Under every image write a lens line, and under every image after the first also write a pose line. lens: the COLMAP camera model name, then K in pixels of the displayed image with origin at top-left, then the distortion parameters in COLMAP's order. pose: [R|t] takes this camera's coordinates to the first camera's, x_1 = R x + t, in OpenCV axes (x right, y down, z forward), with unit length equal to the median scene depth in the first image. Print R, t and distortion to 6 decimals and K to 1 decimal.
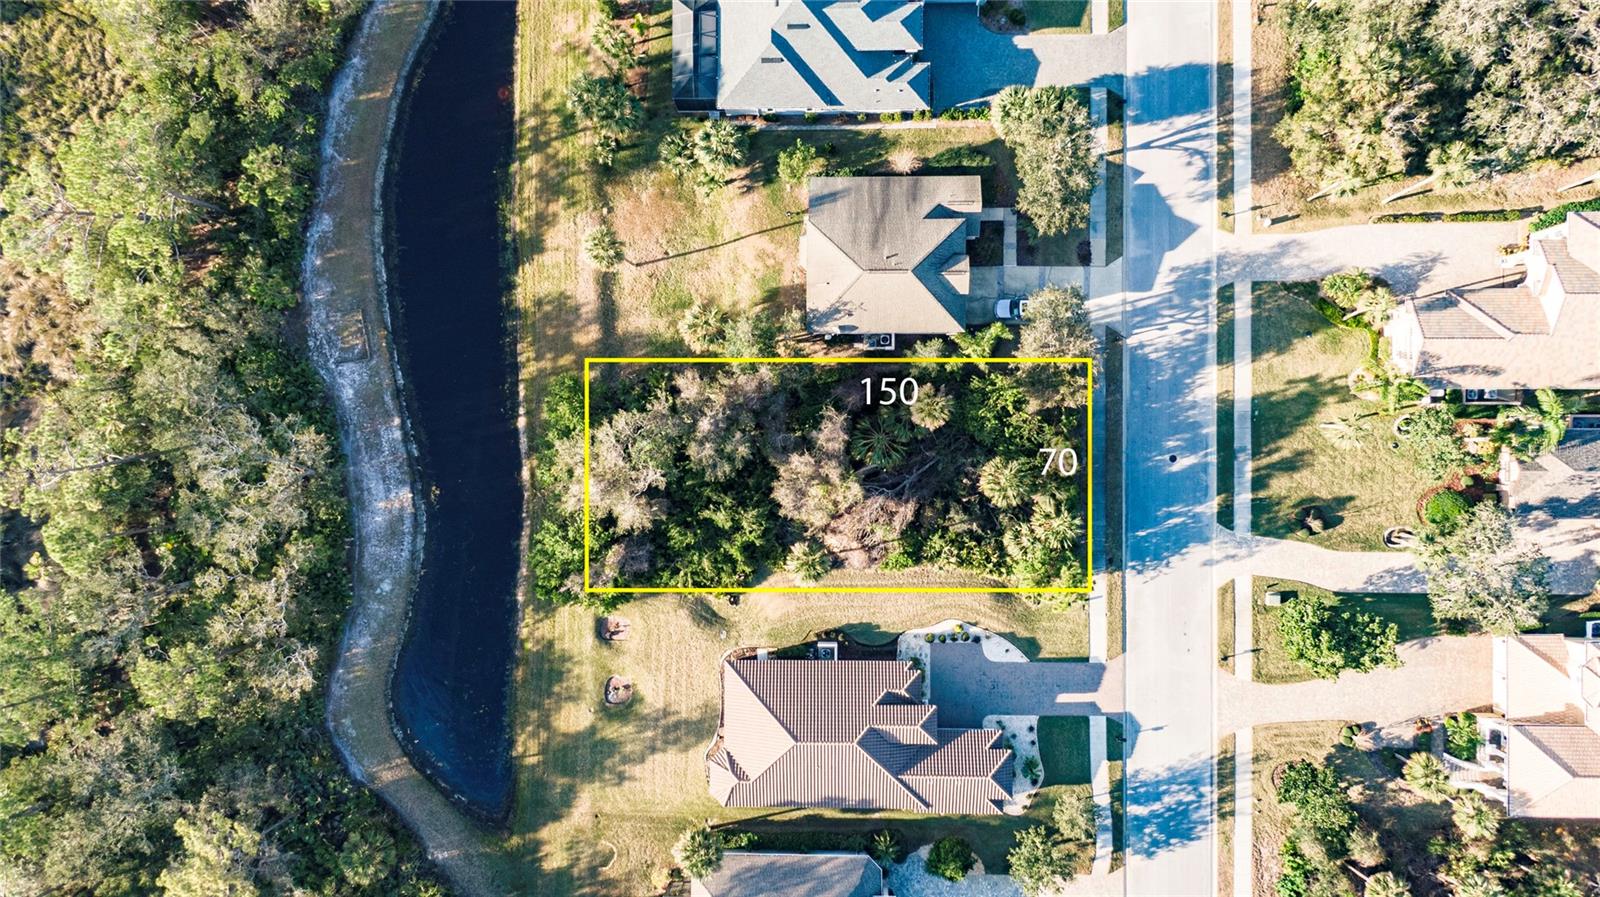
lens RADIAL K [[1135.9, 0, 802.7], [0, 1135.9, 450.6], [0, 0, 1]] dist [0.060785, -0.096102]
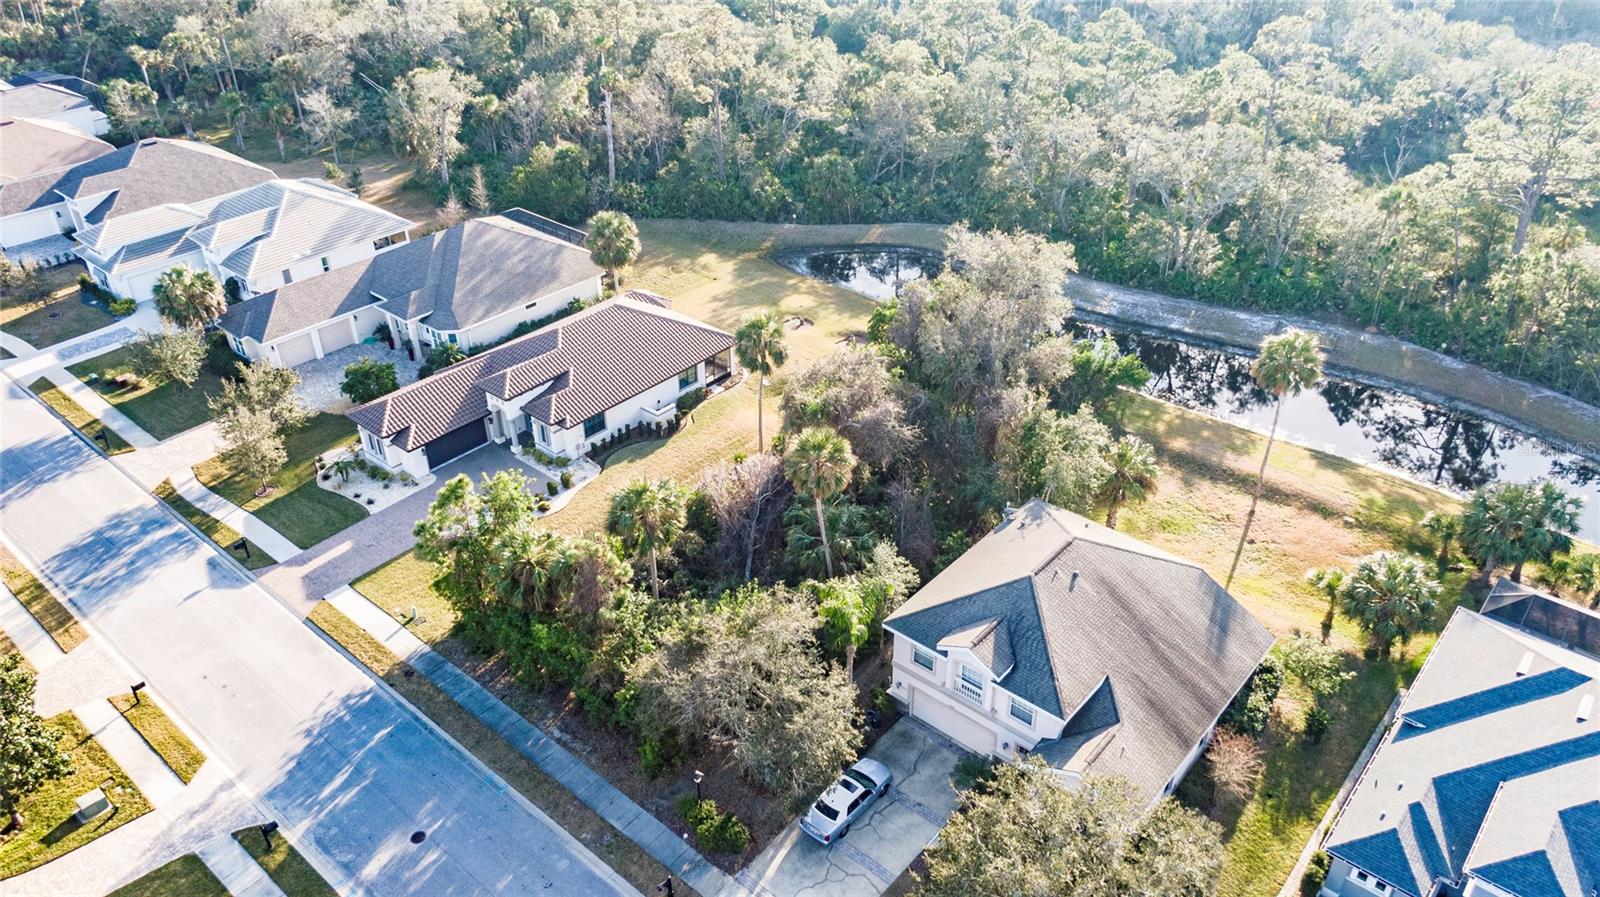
lens RADIAL K [[1135.9, 0, 802.7], [0, 1135.9, 450.6], [0, 0, 1]] dist [0.060785, -0.096102]
pose [[-0.650633, 0.439528, -0.619267, 0.447569], [-0.758701, -0.341470, 0.554771, -0.334075], [0.032376, 0.830791, 0.555642, 0.593945]]
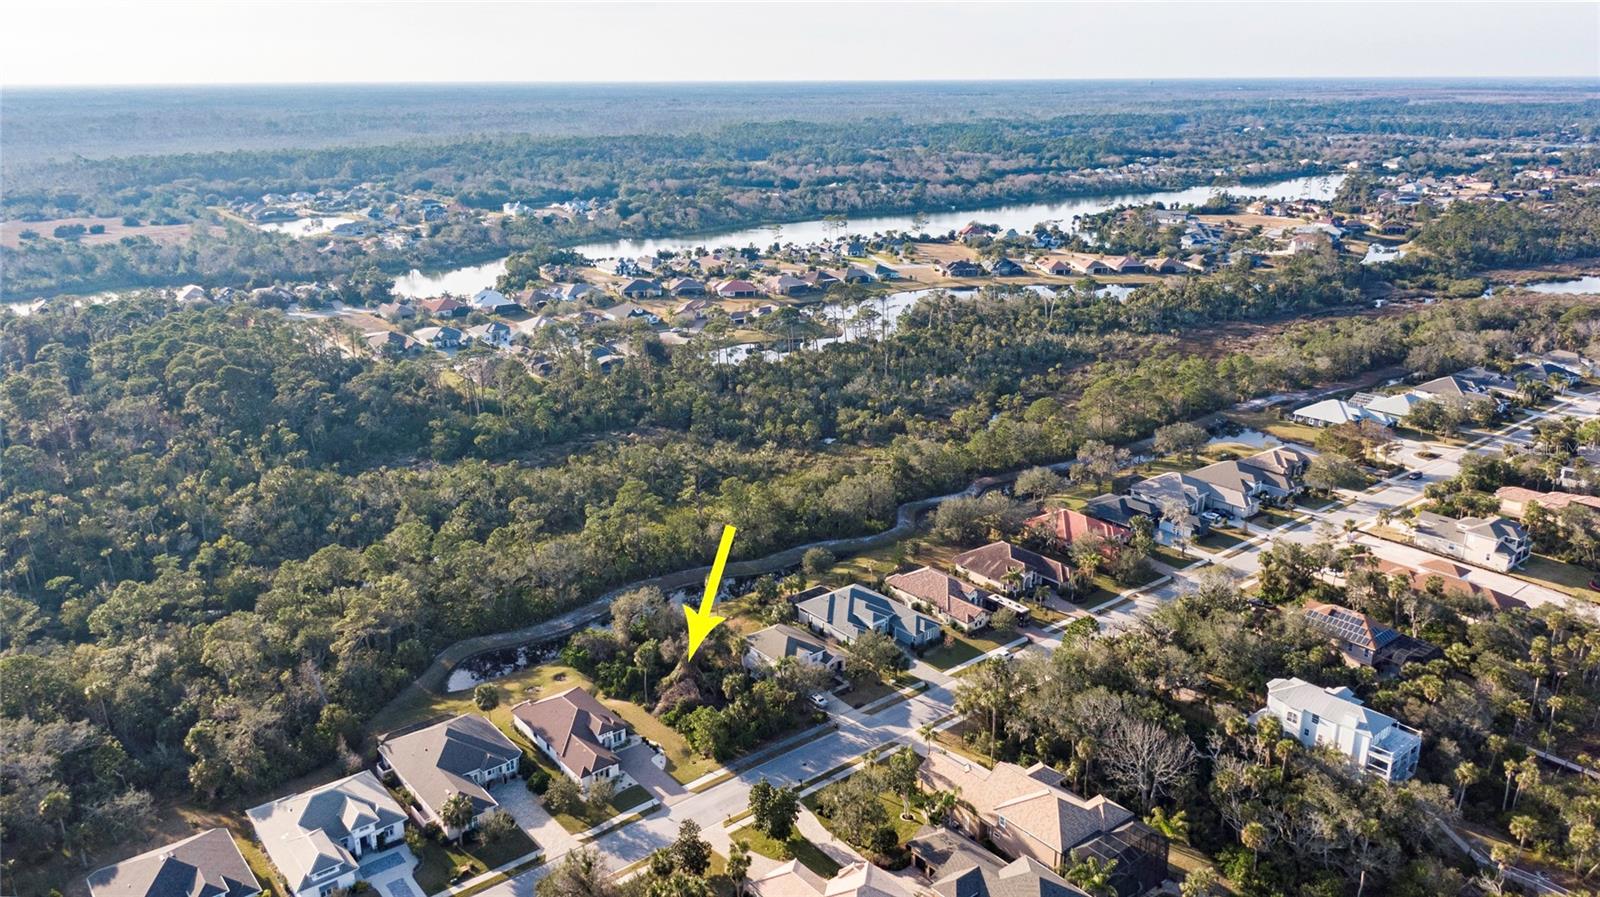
lens RADIAL K [[1170.2, 0, 800.0], [0, 1170.2, 448.5], [0, 0, 1]] dist [0.038530, -0.003308]
pose [[0.629644, 0.264850, -0.730344, 1.512692], [-0.776777, 0.199072, -0.597484, 0.997764], [-0.012853, 0.943517, 0.331074, -0.060460]]
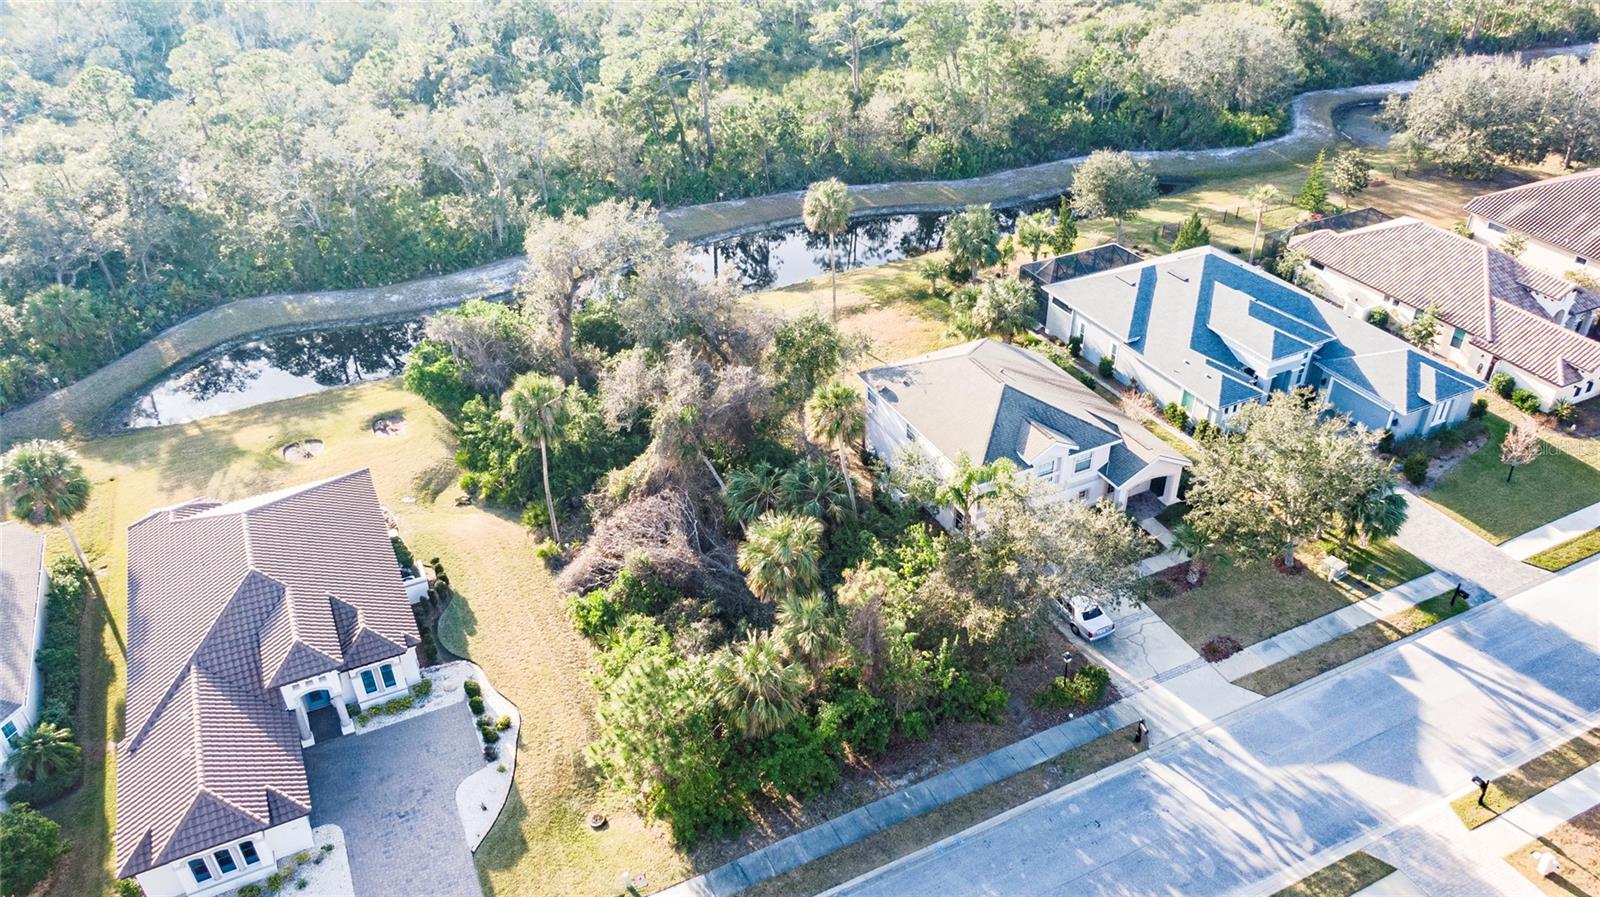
lens RADIAL K [[1135.9, 0, 802.7], [0, 1135.9, 450.6], [0, 0, 1]] dist [0.060785, -0.096102]
pose [[0.438224, 0.520445, -0.732869, 0.519963], [-0.898836, 0.260403, -0.352540, 0.186197], [0.007364, 0.813220, 0.581909, 0.591247]]
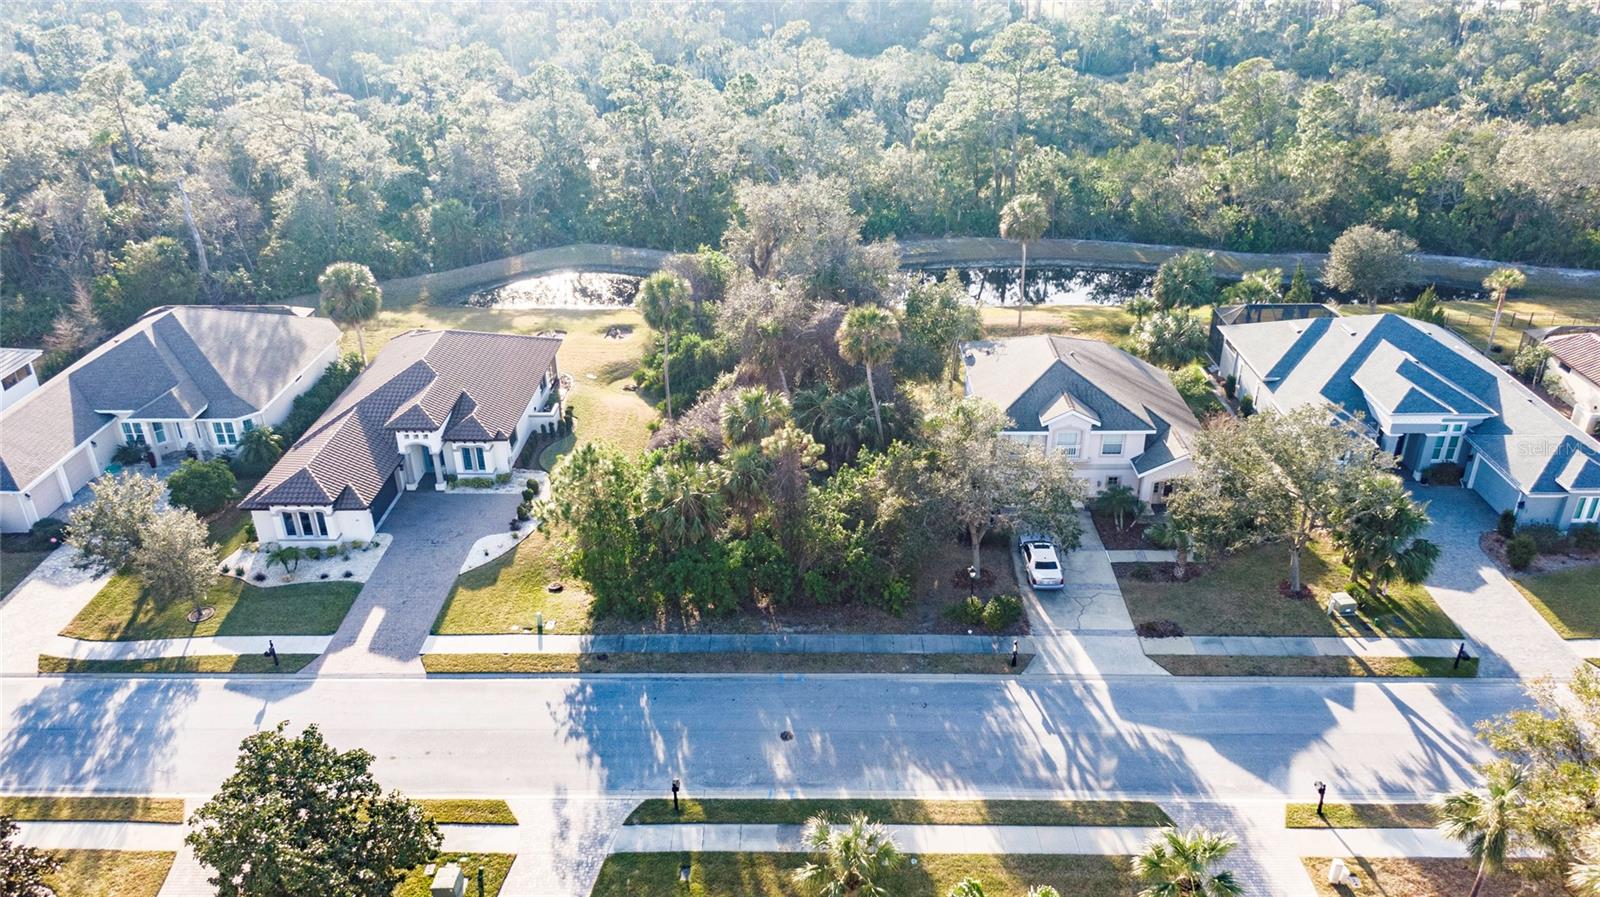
lens RADIAL K [[1135.9, 0, 802.7], [0, 1135.9, 450.6], [0, 0, 1]] dist [0.060785, -0.096102]
pose [[-0.016513, 0.486742, -0.873390, 0.695739], [-0.999730, 0.006246, 0.022382, -0.011903], [0.016349, 0.873524, 0.486507, 0.650254]]
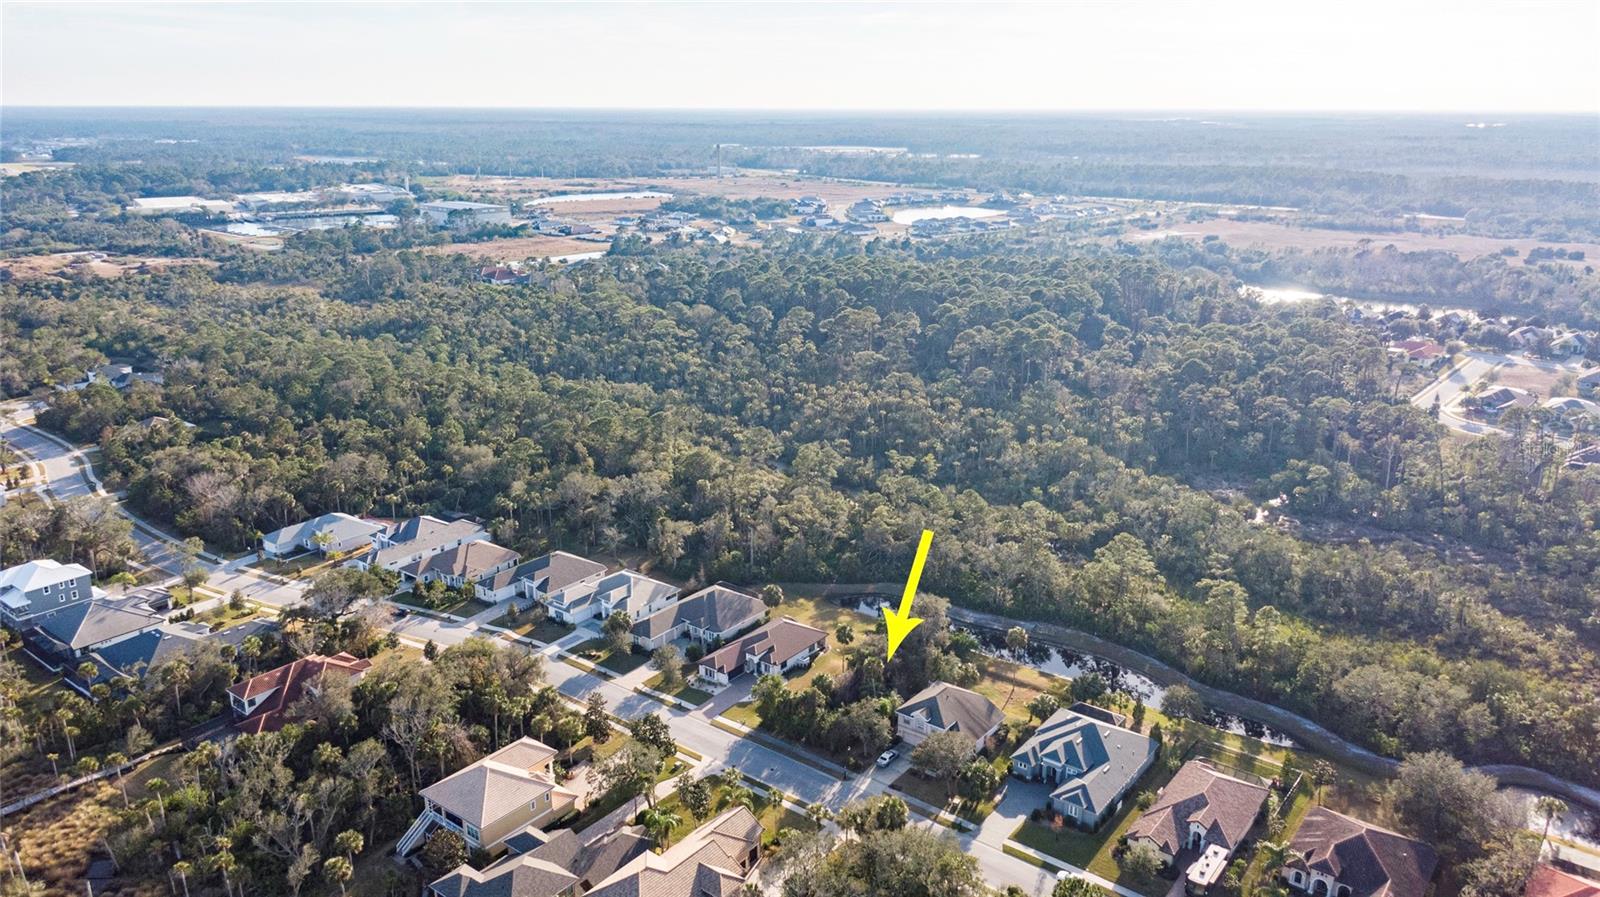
lens RADIAL K [[1135.9, 0, 802.7], [0, 1135.9, 450.6], [0, 0, 1]] dist [0.060785, -0.096102]
pose [[-0.609235, 0.261501, -0.748632, 1.503461], [-0.792645, -0.172989, 0.584627, -0.990628], [0.023375, 0.949575, 0.312668, -0.034215]]
